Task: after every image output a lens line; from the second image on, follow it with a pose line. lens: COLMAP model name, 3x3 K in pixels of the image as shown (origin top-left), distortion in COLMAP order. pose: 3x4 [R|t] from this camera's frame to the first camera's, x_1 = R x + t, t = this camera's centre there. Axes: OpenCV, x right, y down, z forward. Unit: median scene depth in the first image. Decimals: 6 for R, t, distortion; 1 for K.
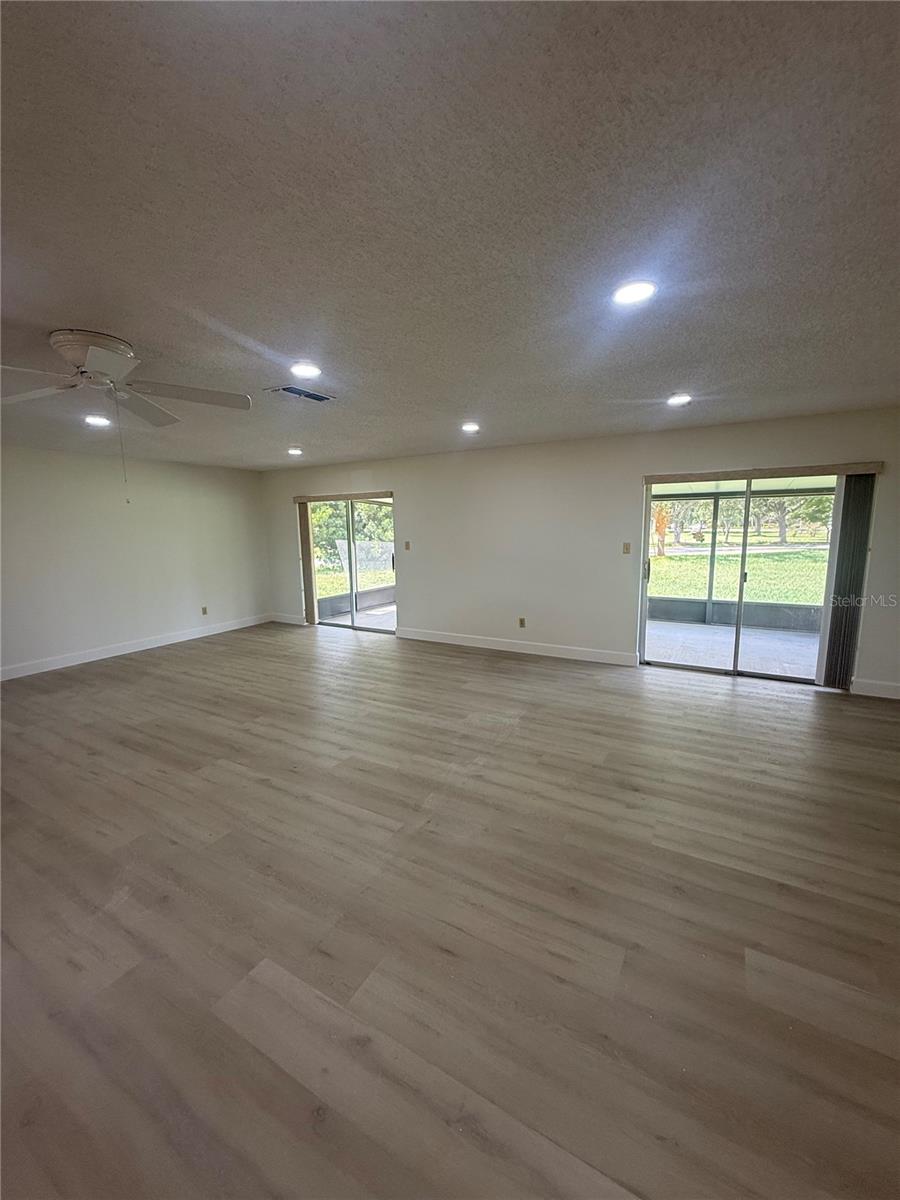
lens RADIAL K [[475.6, 0, 450.2], [0, 475.6, 603.3], [0, 0, 1]] dist [-0.003161, -0.000170]
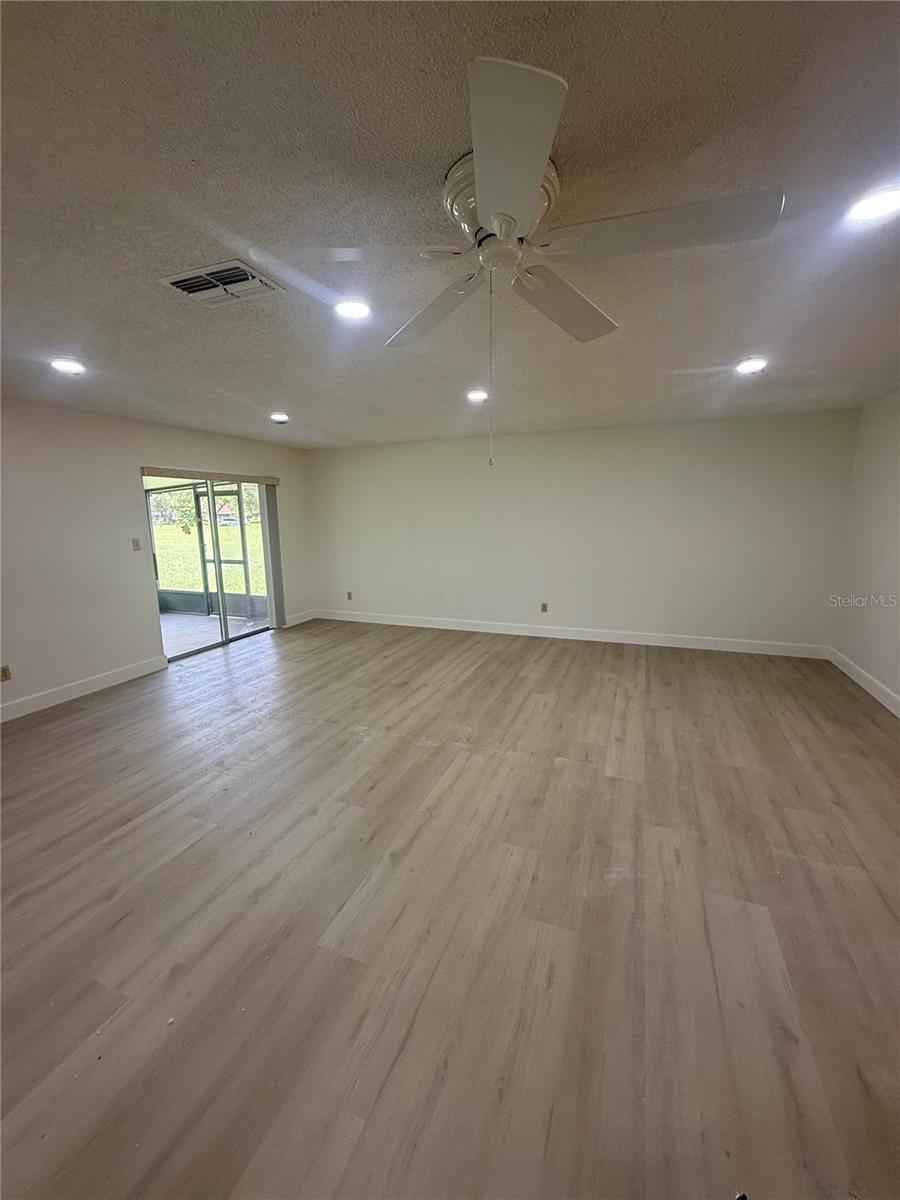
lens RADIAL K [[475.6, 0, 451.8], [0, 475.6, 597.7], [0, 0, 1]] dist [-0.003161, -0.000170]
pose [[-0.139297, -0.159261, 0.977360, -1.031261], [0.179918, 0.966484, 0.183132, -0.127765], [-0.973769, 0.201355, -0.105975, 0.891323]]
